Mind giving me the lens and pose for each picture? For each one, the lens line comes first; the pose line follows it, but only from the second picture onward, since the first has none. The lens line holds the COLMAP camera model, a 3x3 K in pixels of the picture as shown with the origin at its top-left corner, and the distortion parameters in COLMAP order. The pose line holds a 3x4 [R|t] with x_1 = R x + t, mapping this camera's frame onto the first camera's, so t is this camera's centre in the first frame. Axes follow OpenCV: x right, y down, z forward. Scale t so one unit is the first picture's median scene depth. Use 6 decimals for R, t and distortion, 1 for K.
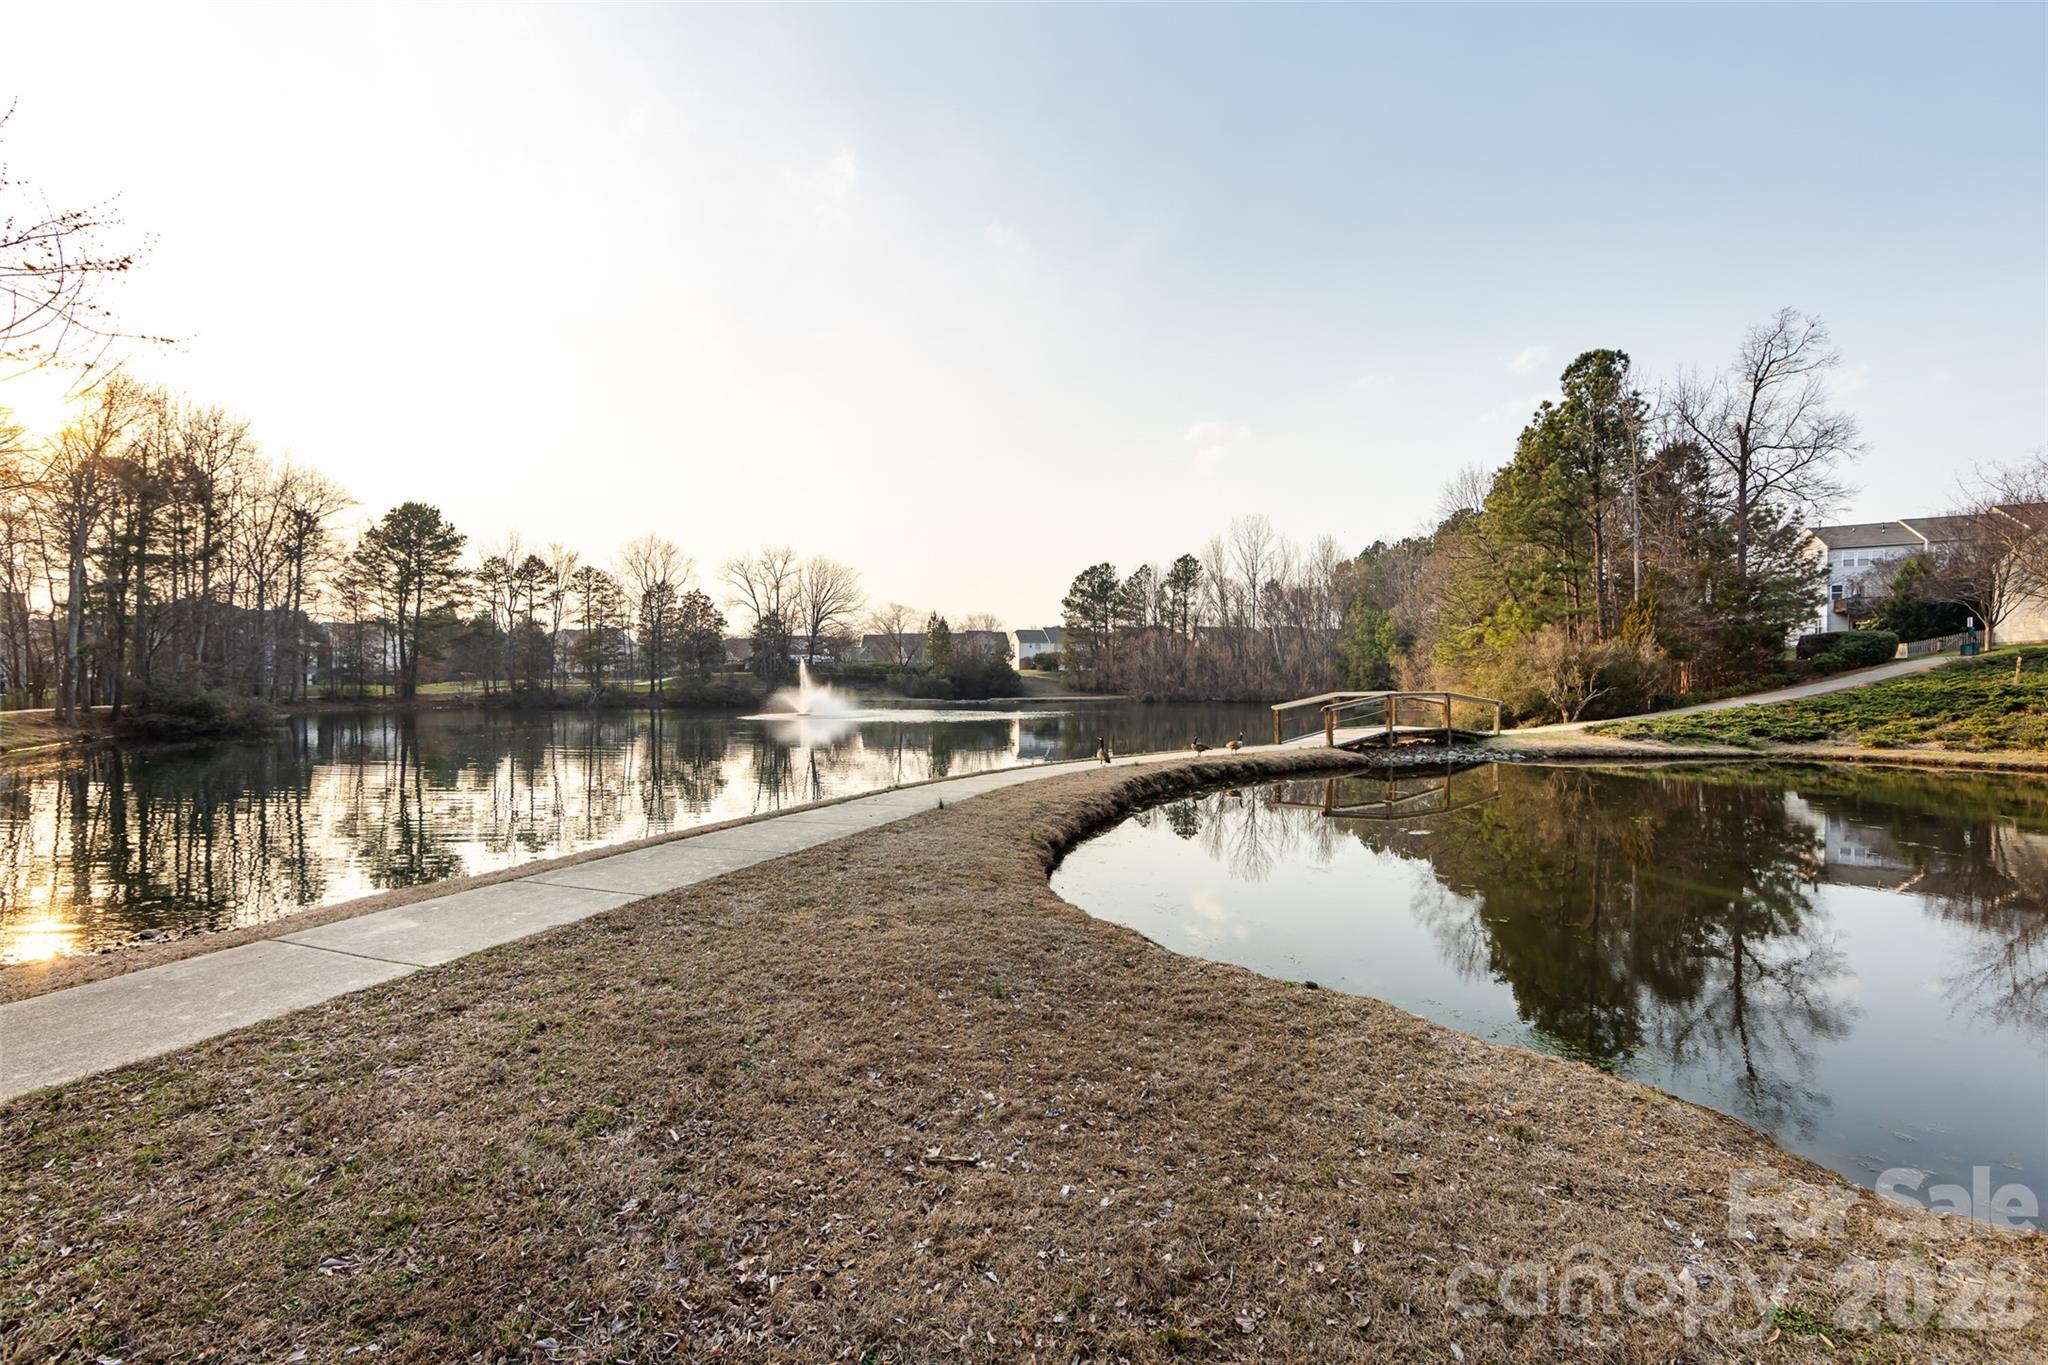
lens RADIAL K [[812.4, 0, 1024.7], [0, 812.4, 684.8], [0, 0, 1]] dist [-0.002429, -0.000106]
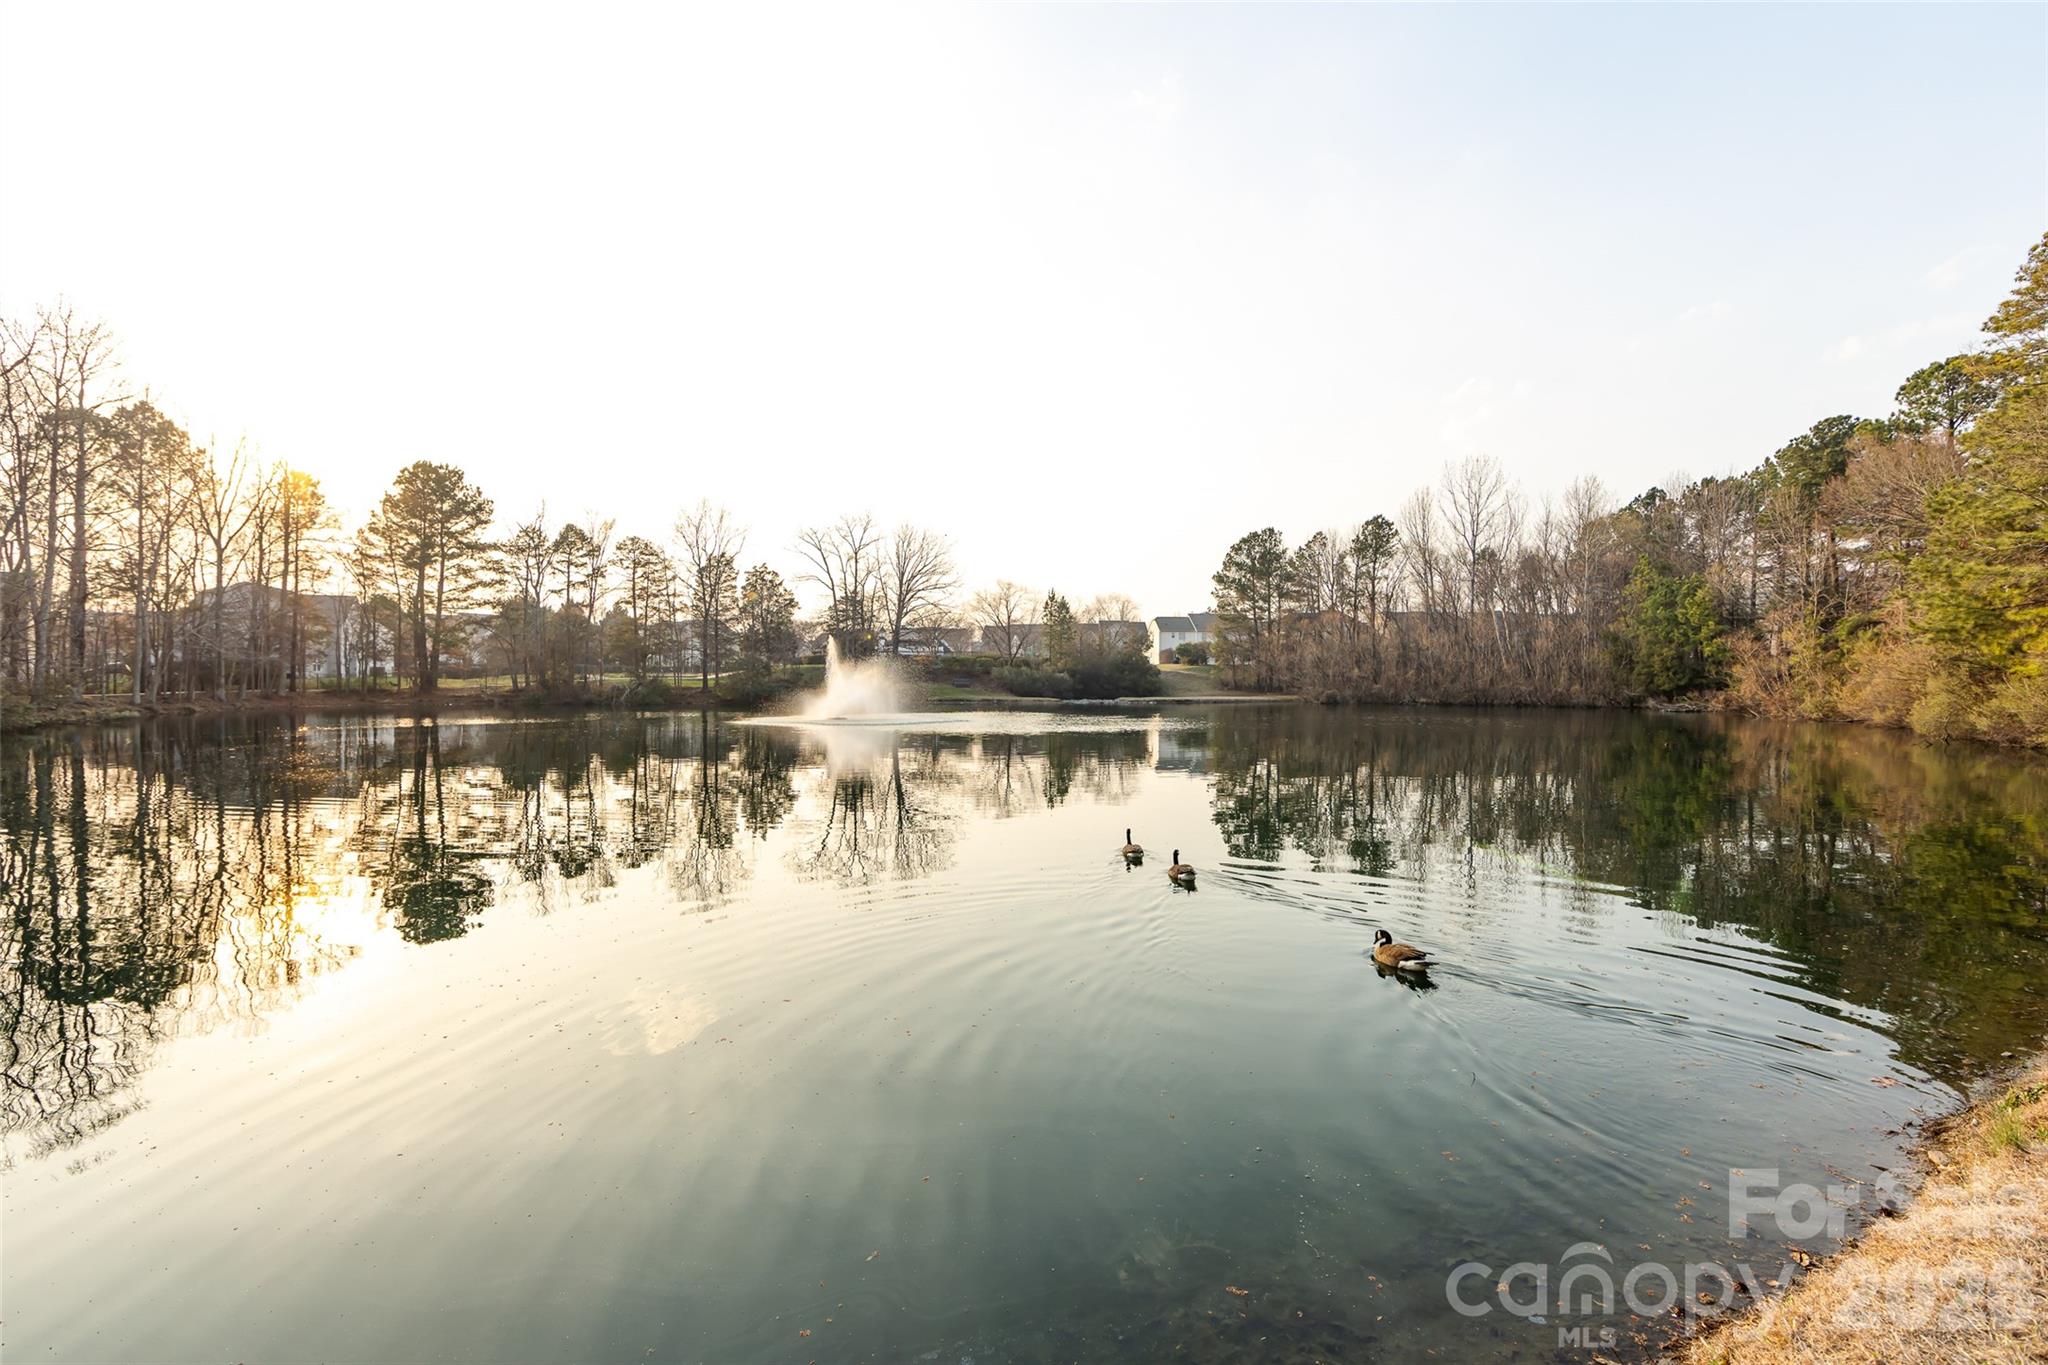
lens RADIAL K [[812.4, 0, 1023.1], [0, 812.4, 682.6], [0, 0, 1]] dist [-0.002429, -0.000106]
pose [[0.984724, 0.002659, -0.174102, 0.001545], [-0.003263, 0.999990, -0.003186, 0.004441], [0.174092, 0.003705, 0.984722, 0.201662]]
